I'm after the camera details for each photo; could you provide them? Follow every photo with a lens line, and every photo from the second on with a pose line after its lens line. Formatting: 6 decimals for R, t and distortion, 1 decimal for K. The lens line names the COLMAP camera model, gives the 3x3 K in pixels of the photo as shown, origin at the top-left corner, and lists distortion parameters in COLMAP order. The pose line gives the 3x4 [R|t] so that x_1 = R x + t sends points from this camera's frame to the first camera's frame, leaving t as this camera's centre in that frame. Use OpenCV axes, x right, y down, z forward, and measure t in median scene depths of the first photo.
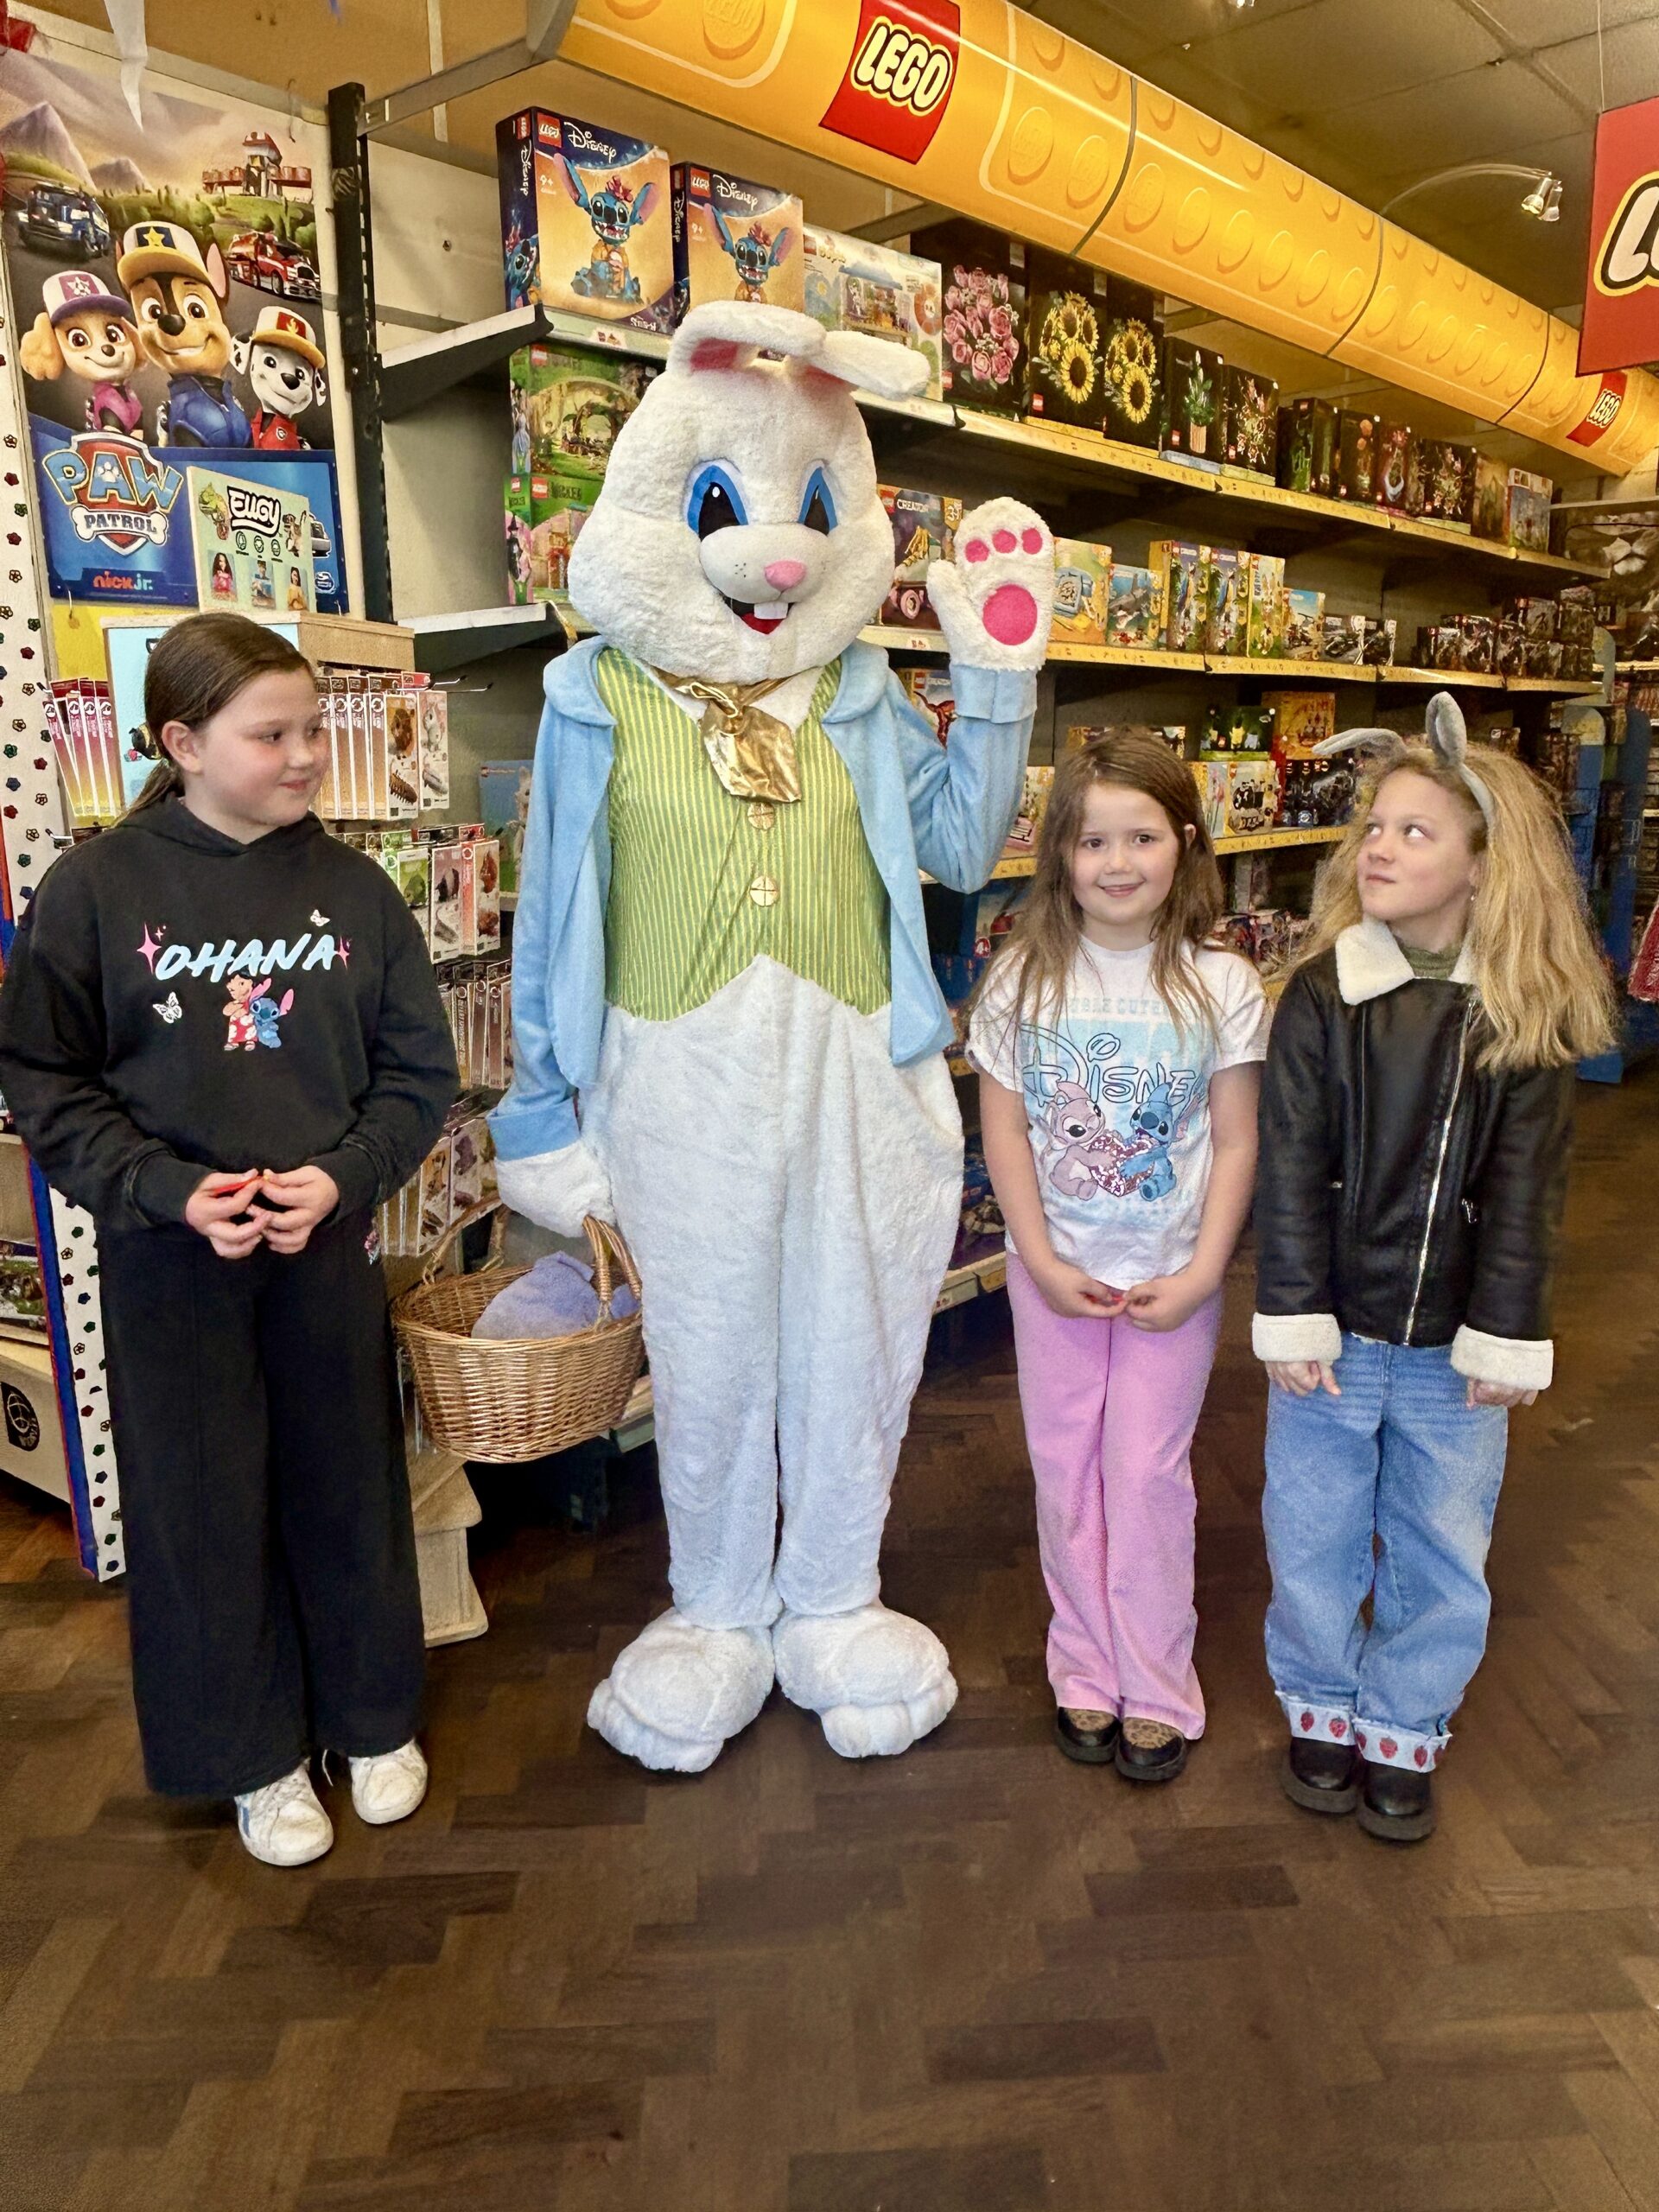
lens RADIAL K [[1562.4, 0, 832.7], [0, 1562.4, 1054.3], [0, 0, 1]] dist [-0.006263, 0.000283]
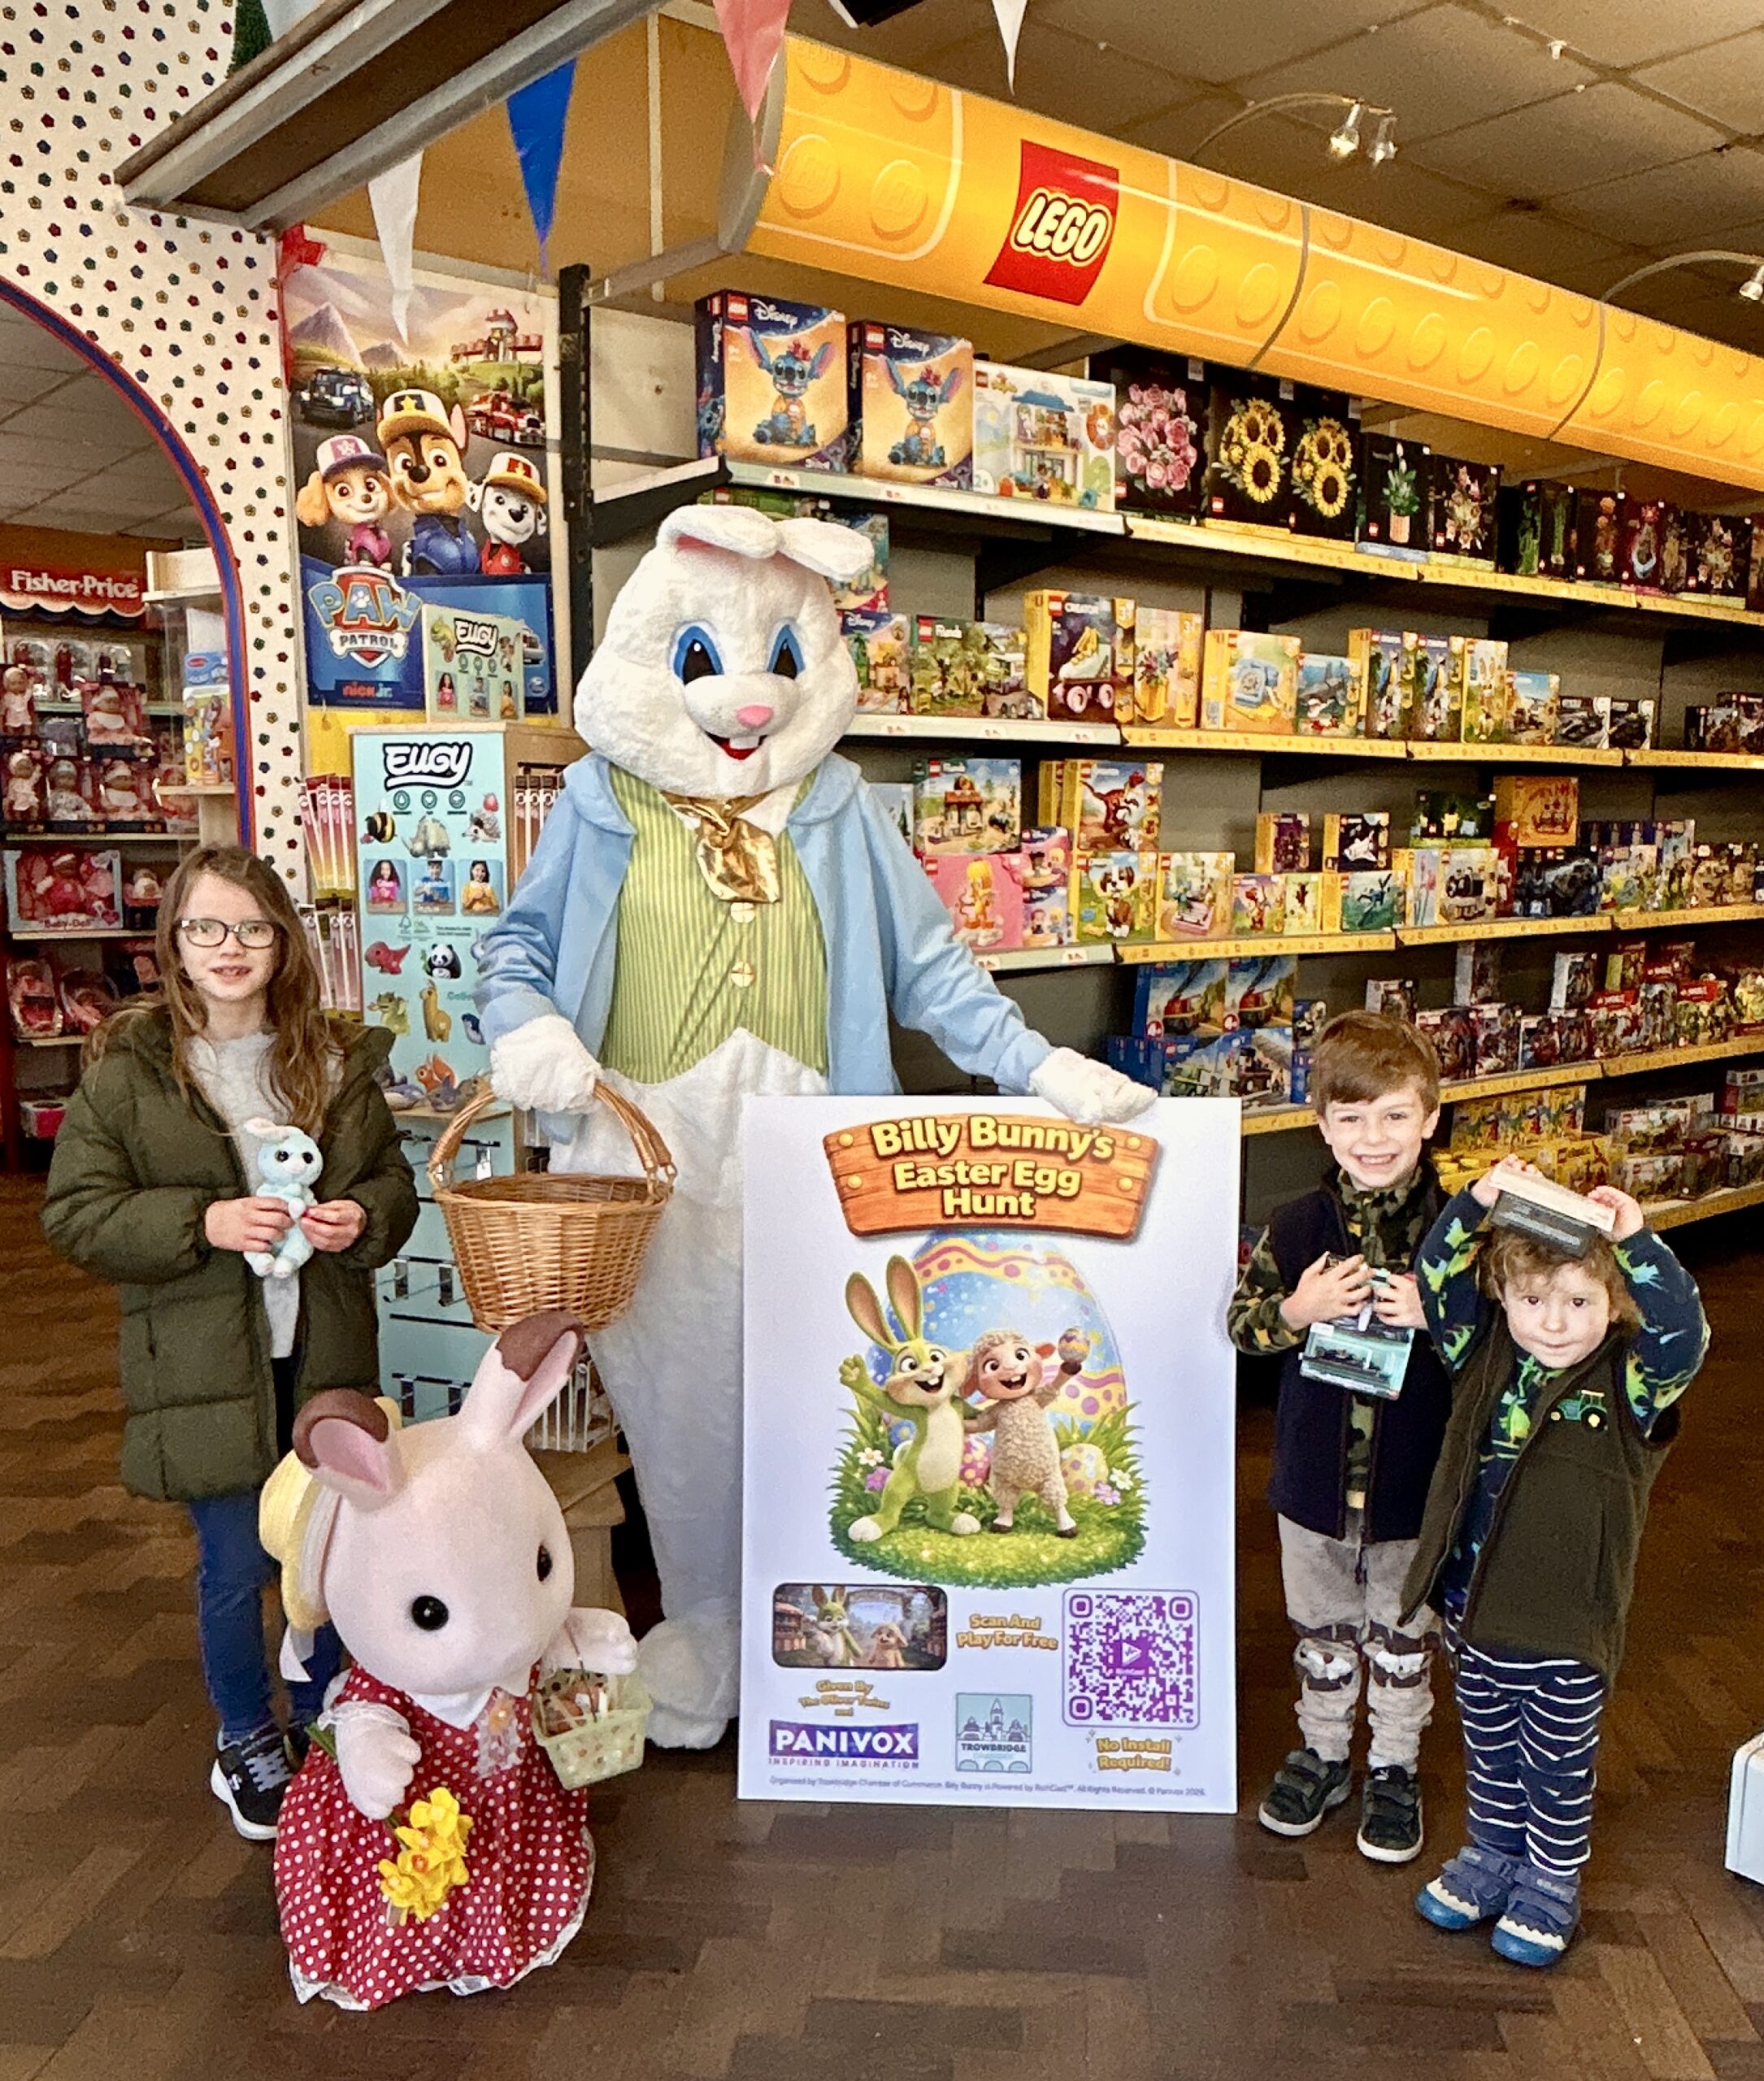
lens RADIAL K [[1860.9, 0, 882.0], [0, 1860.9, 1040.5], [0, 0, 1]] dist [0.000734, -0.019867]
pose [[0.988861, 0.024557, -0.146803, 0.125107], [-0.035642, 0.996668, -0.073363, 0.042950], [0.144512, 0.077778, 0.986442, -0.273155]]
